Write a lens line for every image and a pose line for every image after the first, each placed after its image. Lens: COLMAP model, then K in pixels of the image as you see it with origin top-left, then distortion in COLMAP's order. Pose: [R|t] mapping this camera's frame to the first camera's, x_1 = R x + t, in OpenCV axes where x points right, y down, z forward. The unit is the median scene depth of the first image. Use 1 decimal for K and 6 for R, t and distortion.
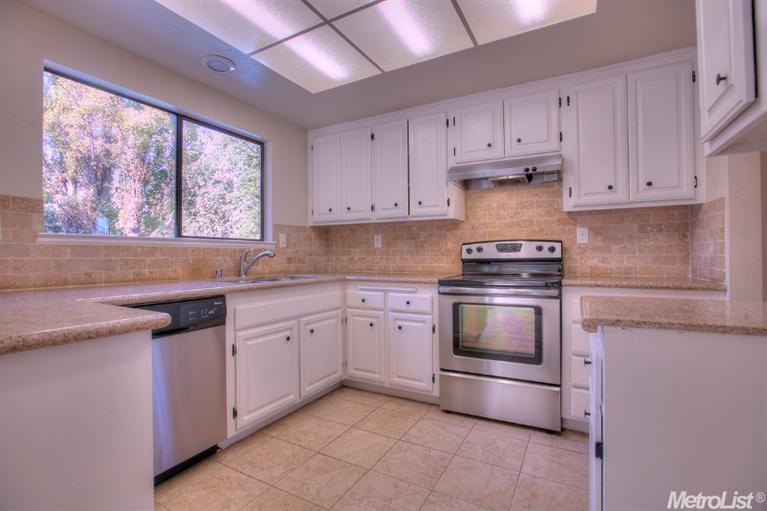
lens RADIAL K [[354.9, 0, 382.9], [0, 354.9, 253.5], [0, 0, 1]] dist [-0.039076, 0.005109]
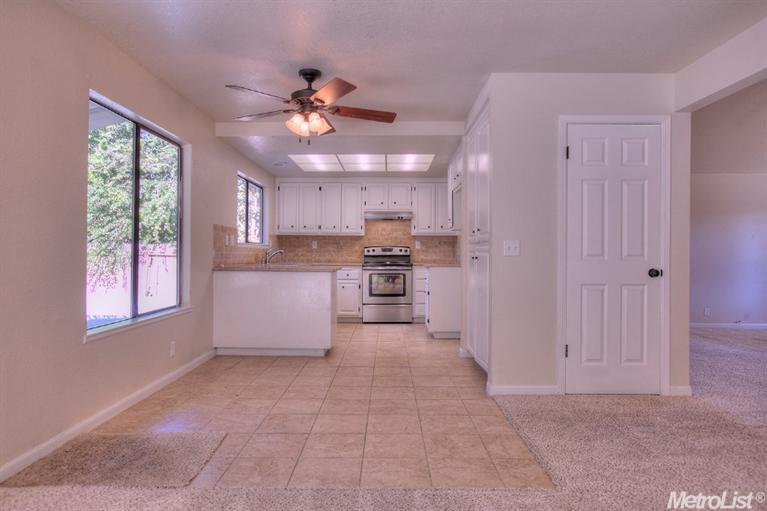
lens RADIAL K [[484.3, 0, 383.1], [0, 484.3, 253.7], [0, 0, 1]] dist [-0.001577, 0.000144]
pose [[0.877803, 0.010803, 0.478901, -1.105063], [-0.012532, 0.999921, 0.000414, 0.006034], [-0.478859, -0.006365, 0.877869, -1.610759]]
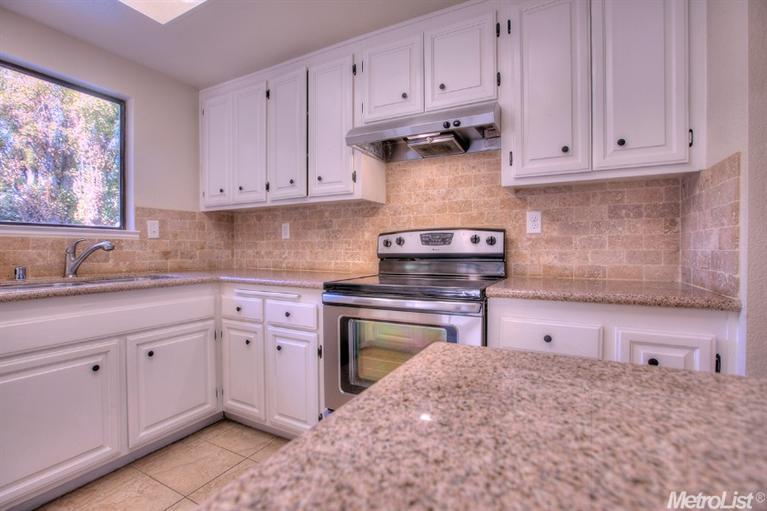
lens RADIAL K [[354.9, 0, 381.5], [0, 354.9, 254.2], [0, 0, 1]] dist [-0.039076, 0.005109]
pose [[0.999844, 0.004076, 0.017211, 0.238460], [-0.004415, 0.999796, 0.019702, 0.001661], [-0.017127, -0.019775, 0.999658, 0.270976]]
